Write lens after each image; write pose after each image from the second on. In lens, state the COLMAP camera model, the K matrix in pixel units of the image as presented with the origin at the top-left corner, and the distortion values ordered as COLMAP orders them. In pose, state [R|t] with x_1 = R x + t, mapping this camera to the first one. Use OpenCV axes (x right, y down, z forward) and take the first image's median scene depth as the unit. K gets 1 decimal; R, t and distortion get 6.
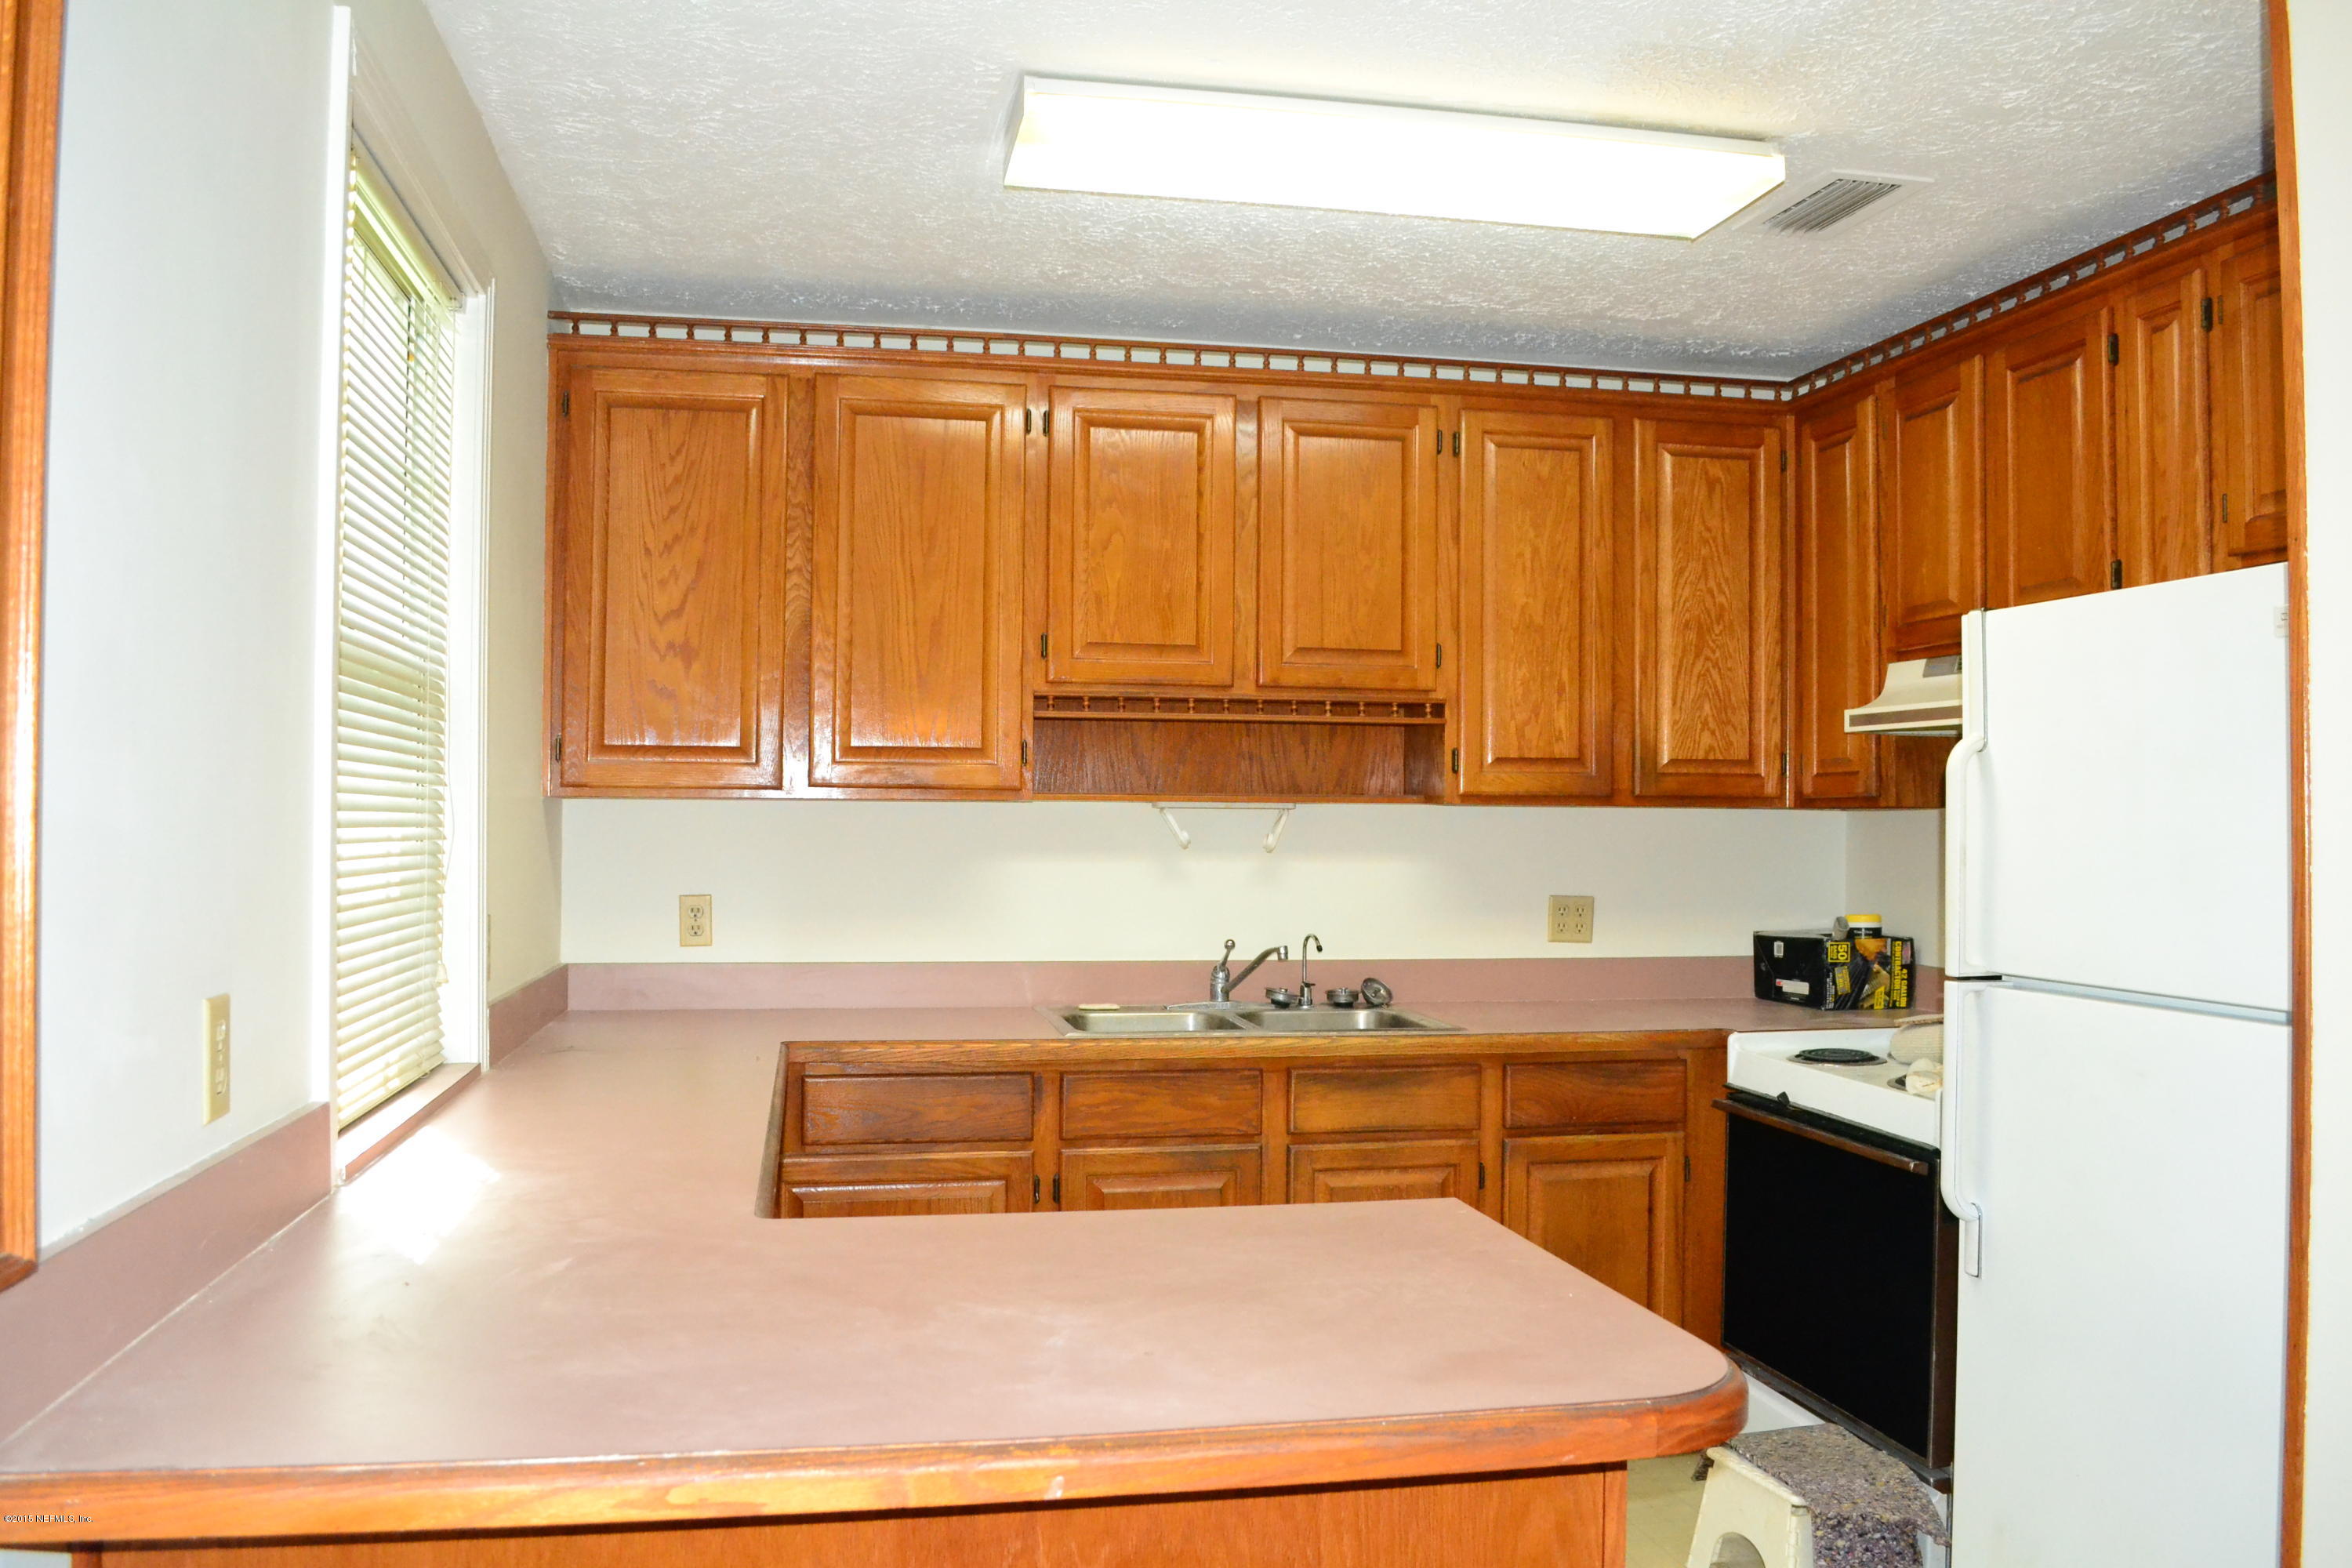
lens RADIAL K [[1877.8, 0, 1176.0], [0, 1877.8, 784.0], [0, 0, 1]] dist [-0.087775, 0.006029]
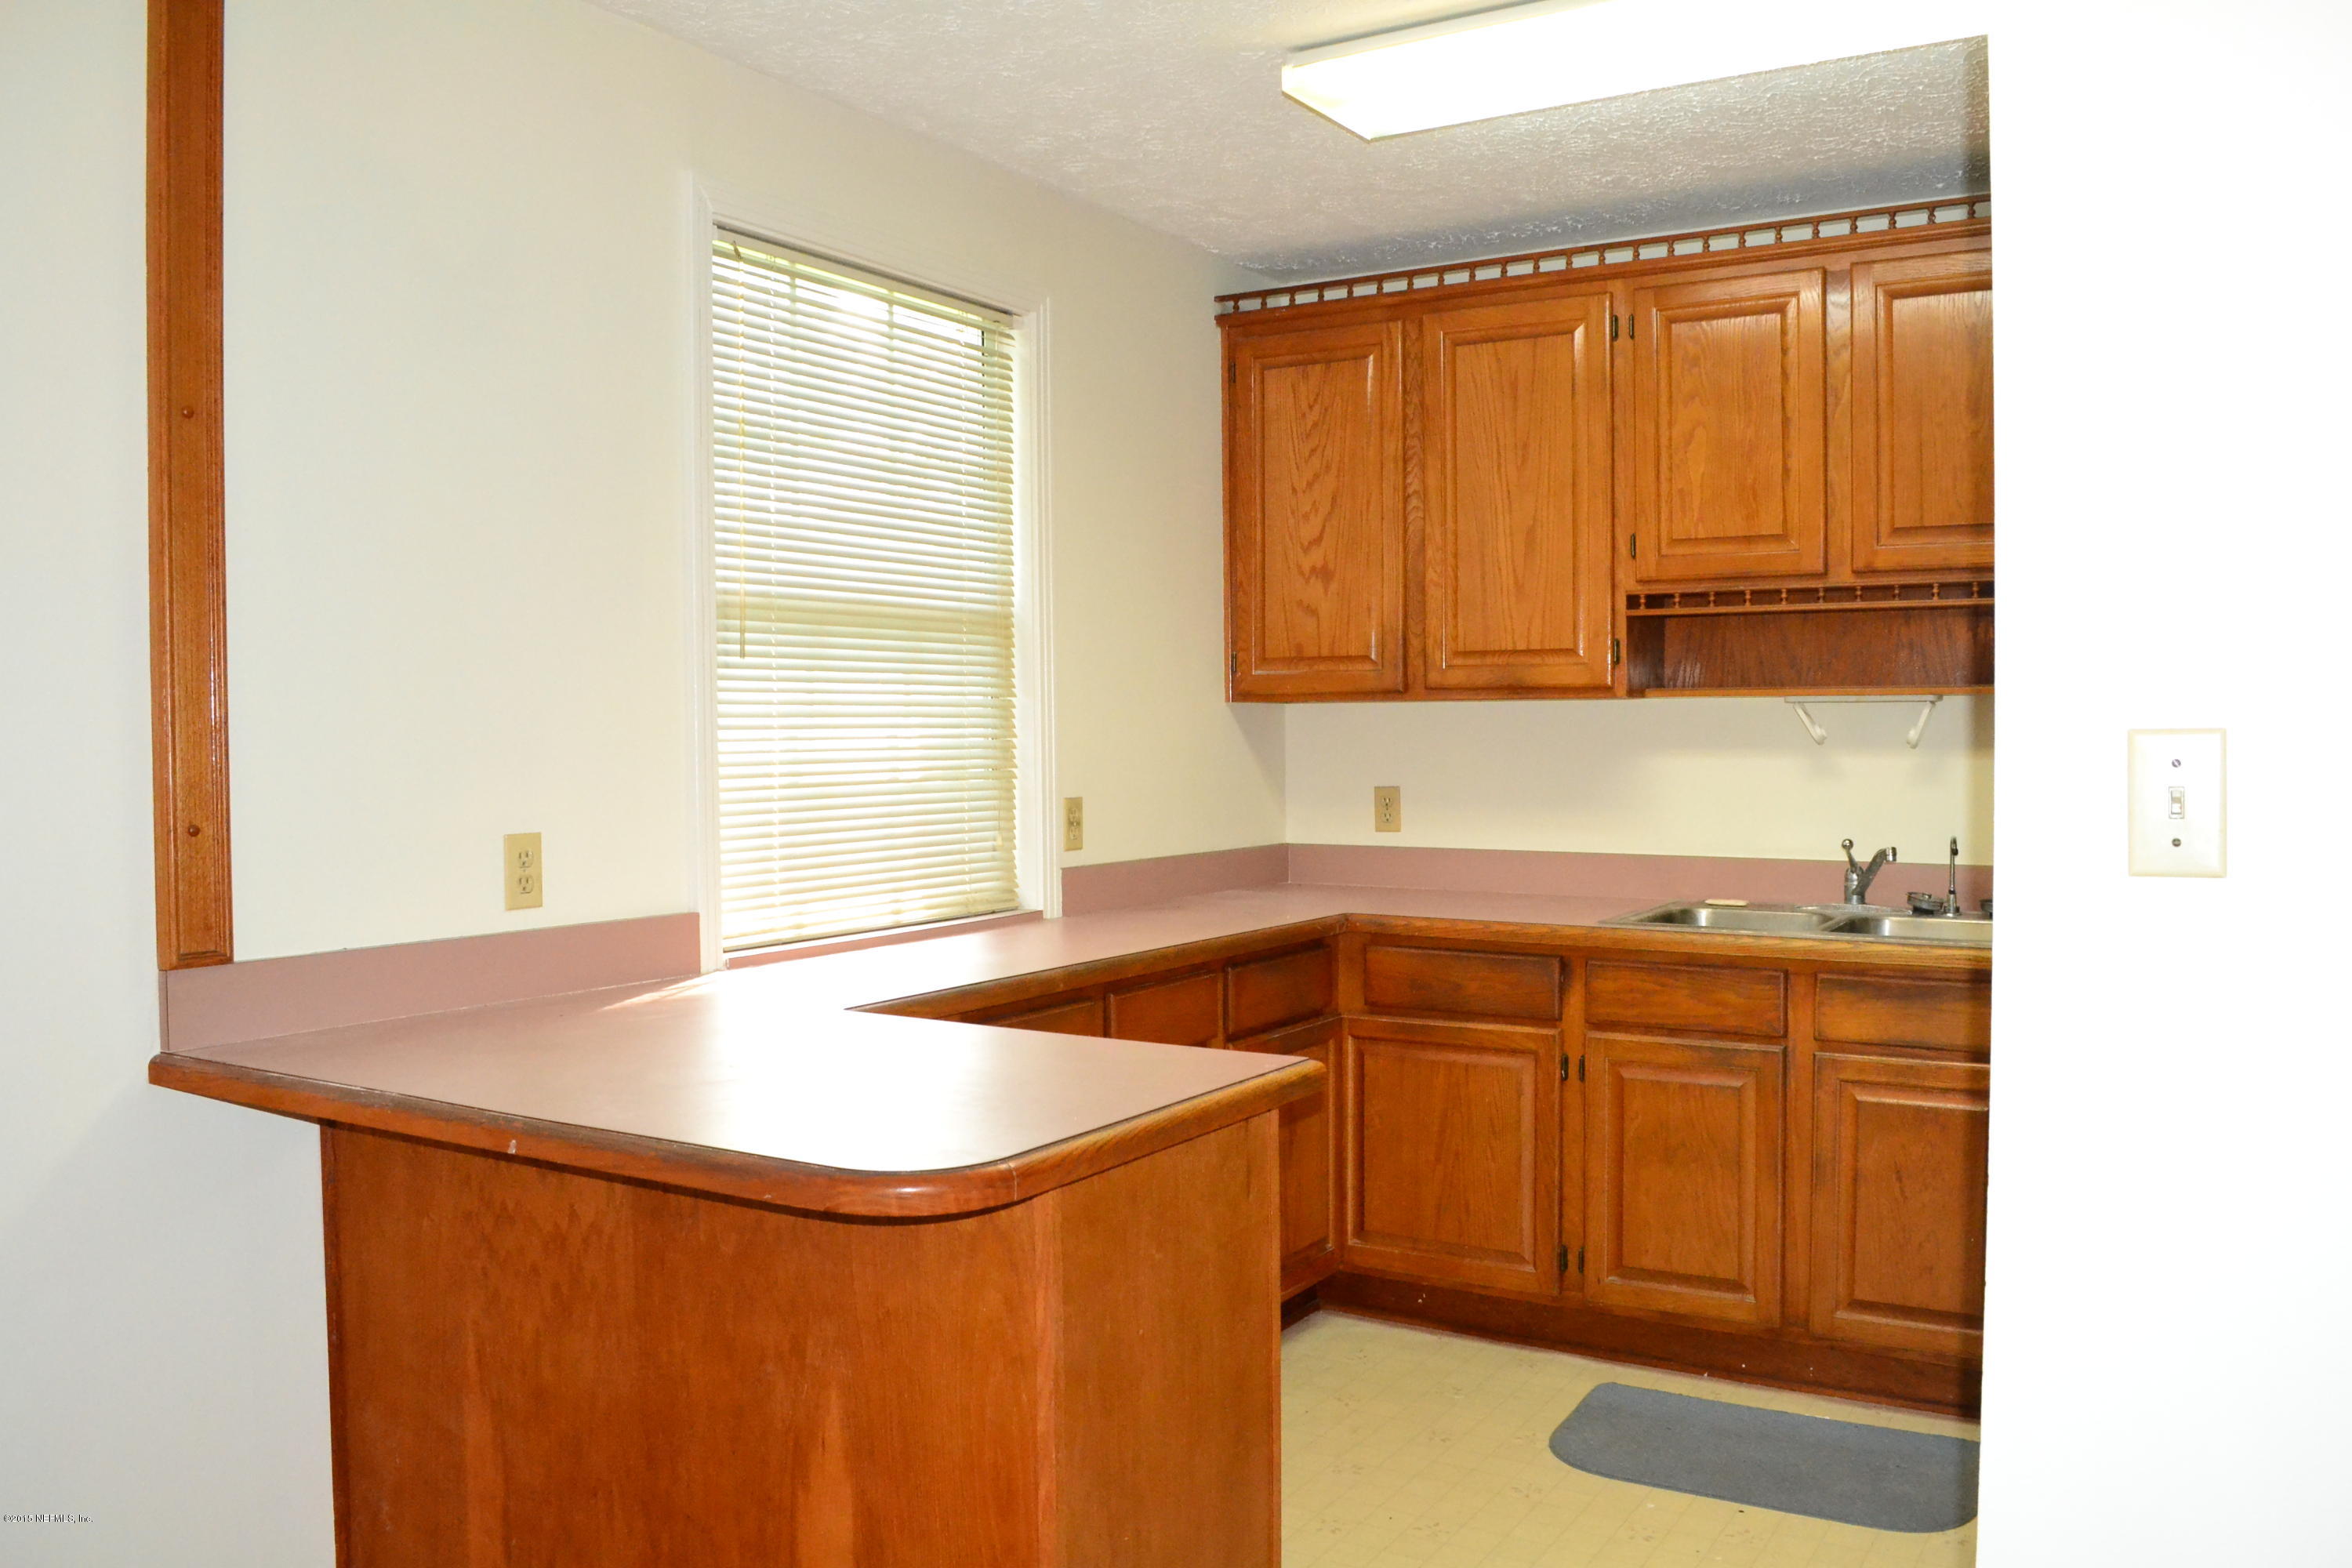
lens RADIAL K [[1877.8, 0, 1176.0], [0, 1877.8, 784.0], [0, 0, 1]] dist [-0.087775, 0.006029]
pose [[0.734937, 0.011013, -0.678046, 0.441627], [0.025141, 0.998738, 0.043472, 0.005445], [0.677669, -0.048996, 0.733733, 0.079597]]
